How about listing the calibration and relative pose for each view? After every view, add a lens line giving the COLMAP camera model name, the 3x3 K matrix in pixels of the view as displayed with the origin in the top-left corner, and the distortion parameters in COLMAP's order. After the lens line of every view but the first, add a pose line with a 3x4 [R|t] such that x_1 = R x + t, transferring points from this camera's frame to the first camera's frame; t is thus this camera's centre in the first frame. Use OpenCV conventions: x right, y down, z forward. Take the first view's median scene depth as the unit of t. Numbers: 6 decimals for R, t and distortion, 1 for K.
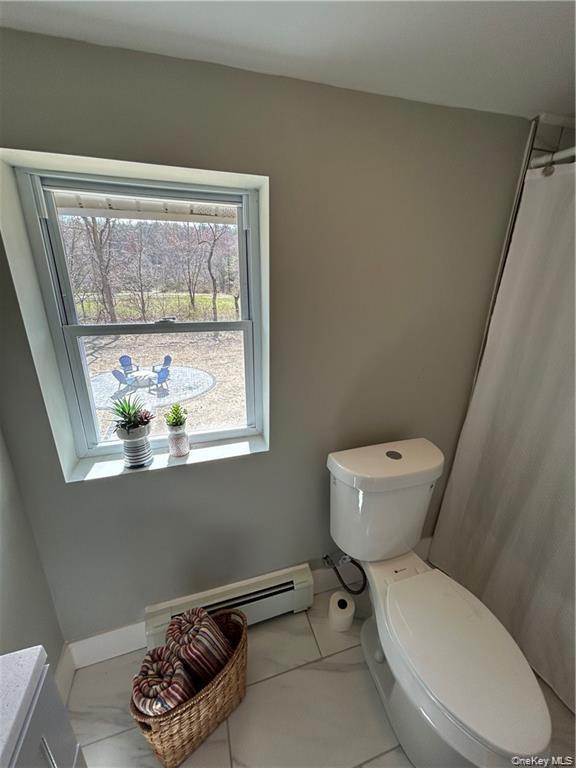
lens RADIAL K [[308.5, 0, 286.3], [0, 308.5, 385.0], [0, 0, 1]] dist [0.000516, 0.000134]
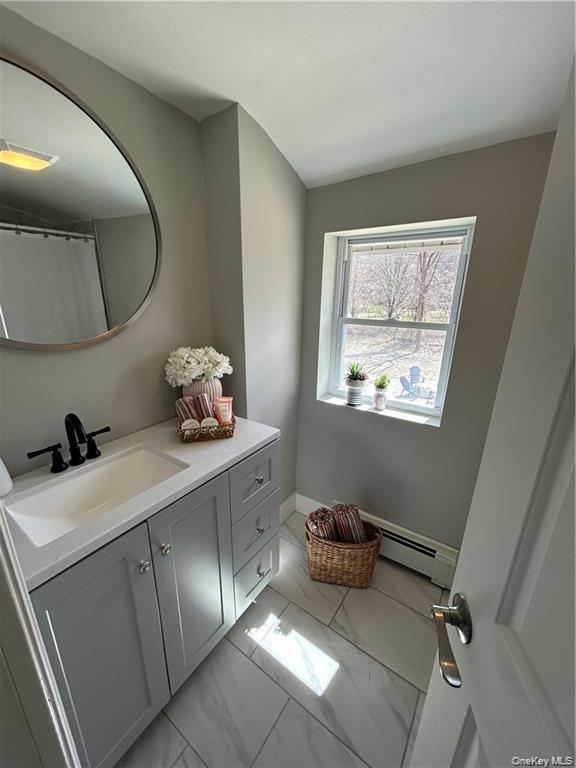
lens RADIAL K [[308.5, 0, 286.5], [0, 308.5, 384.6], [0, 0, 1]] dist [0.000516, 0.000134]
pose [[0.604934, 0.221984, -0.764708, 0.519923], [-0.265395, 0.961653, 0.069210, 0.134683], [0.750747, 0.161082, 0.640650, -0.308262]]
